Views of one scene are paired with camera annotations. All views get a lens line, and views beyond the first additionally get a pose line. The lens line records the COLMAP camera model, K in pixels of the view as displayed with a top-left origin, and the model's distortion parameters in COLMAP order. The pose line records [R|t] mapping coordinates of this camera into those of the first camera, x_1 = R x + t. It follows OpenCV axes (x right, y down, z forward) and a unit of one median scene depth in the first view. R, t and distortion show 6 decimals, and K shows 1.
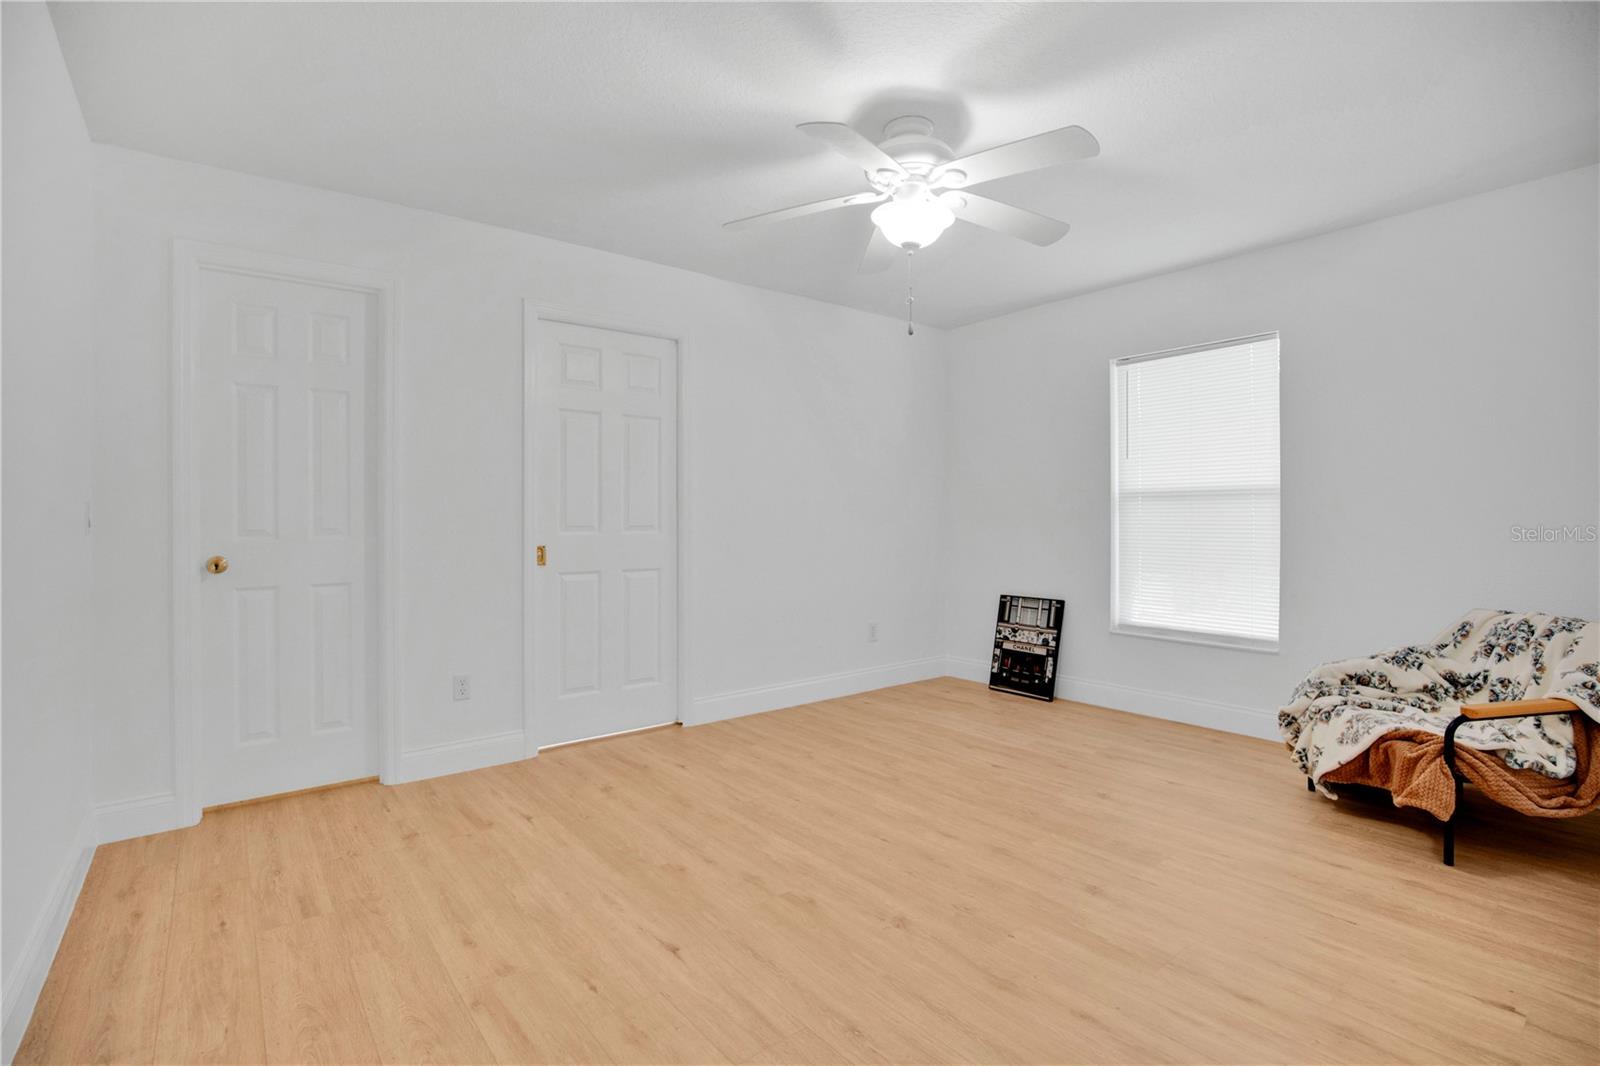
lens RADIAL K [[748.5, 0, 809.0], [0, 748.5, 529.0], [0, 0, 1]] dist [-0.021748, 0.000821]
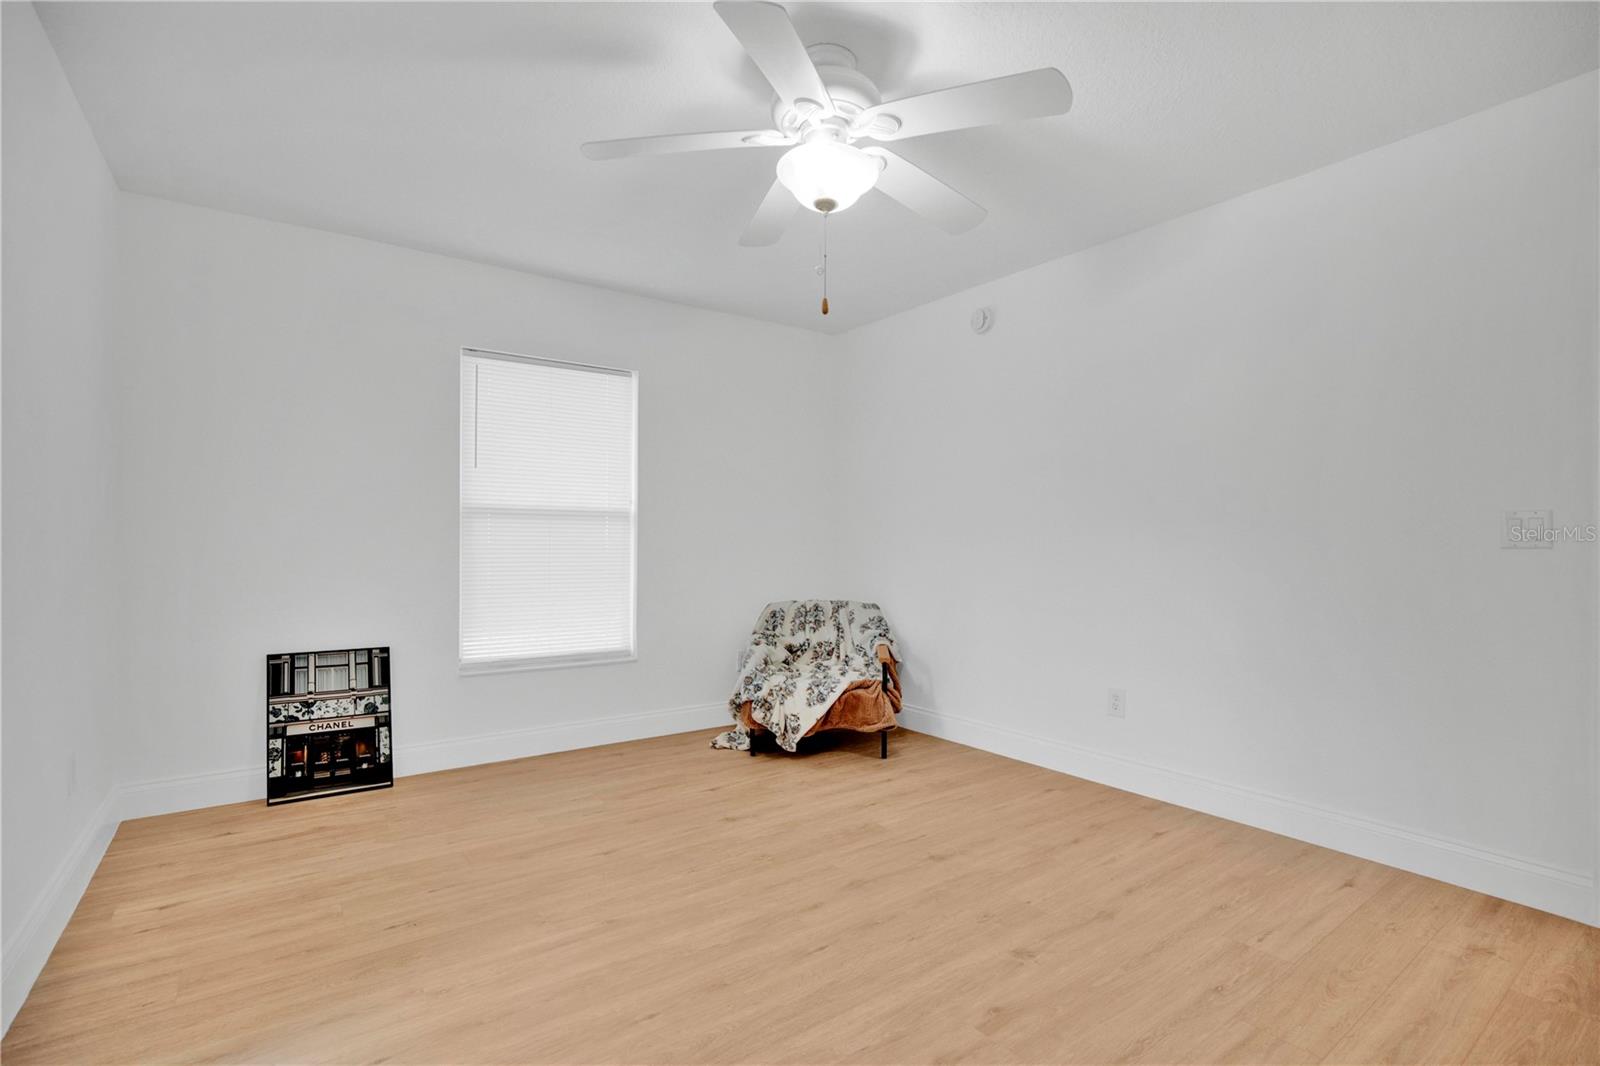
lens RADIAL K [[748.5, 0, 809.0], [0, 748.5, 529.0], [0, 0, 1]] dist [-0.021748, 0.000821]
pose [[0.048472, 0.016662, 0.998686, -0.390281], [0.005321, 0.999842, -0.016940, -0.008112], [-0.998810, 0.006135, 0.048376, 0.545931]]
